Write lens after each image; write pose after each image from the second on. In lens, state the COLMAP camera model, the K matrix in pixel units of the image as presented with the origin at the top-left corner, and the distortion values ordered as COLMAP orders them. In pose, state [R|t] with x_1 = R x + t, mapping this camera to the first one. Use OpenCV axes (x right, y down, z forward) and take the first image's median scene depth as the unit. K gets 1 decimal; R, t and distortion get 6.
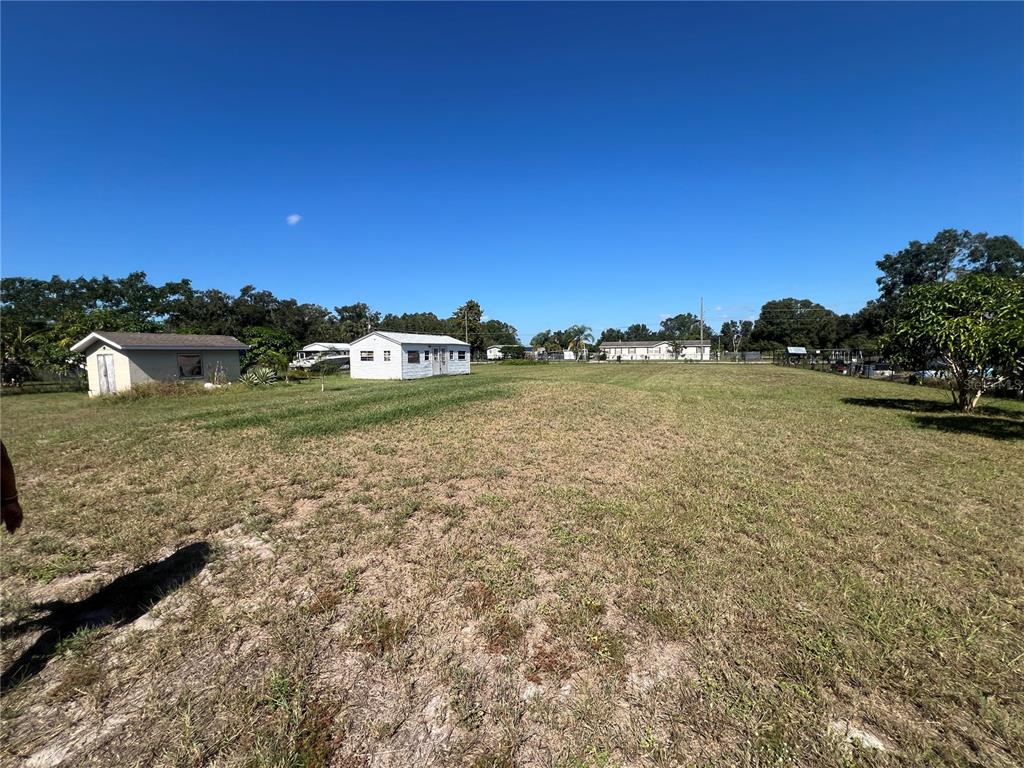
lens RADIAL K [[405.0, 0, 512.0], [0, 405.0, 384.0], [0, 0, 1]] dist [-0.003000, -0.000123]
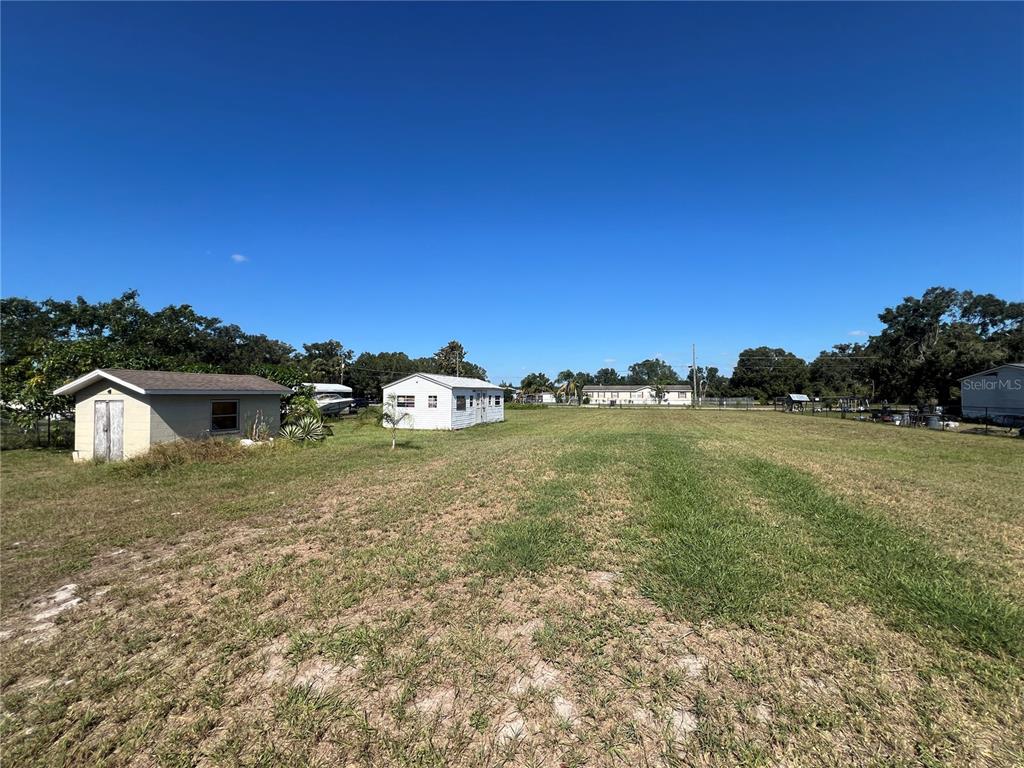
lens RADIAL K [[405.0, 0, 512.0], [0, 405.0, 384.0], [0, 0, 1]] dist [-0.003000, -0.000123]
pose [[0.994165, 0.015376, 0.106767, -0.148763], [-0.004399, 0.994744, -0.102300, -0.012731], [-0.107778, 0.101234, 0.989007, 0.086048]]
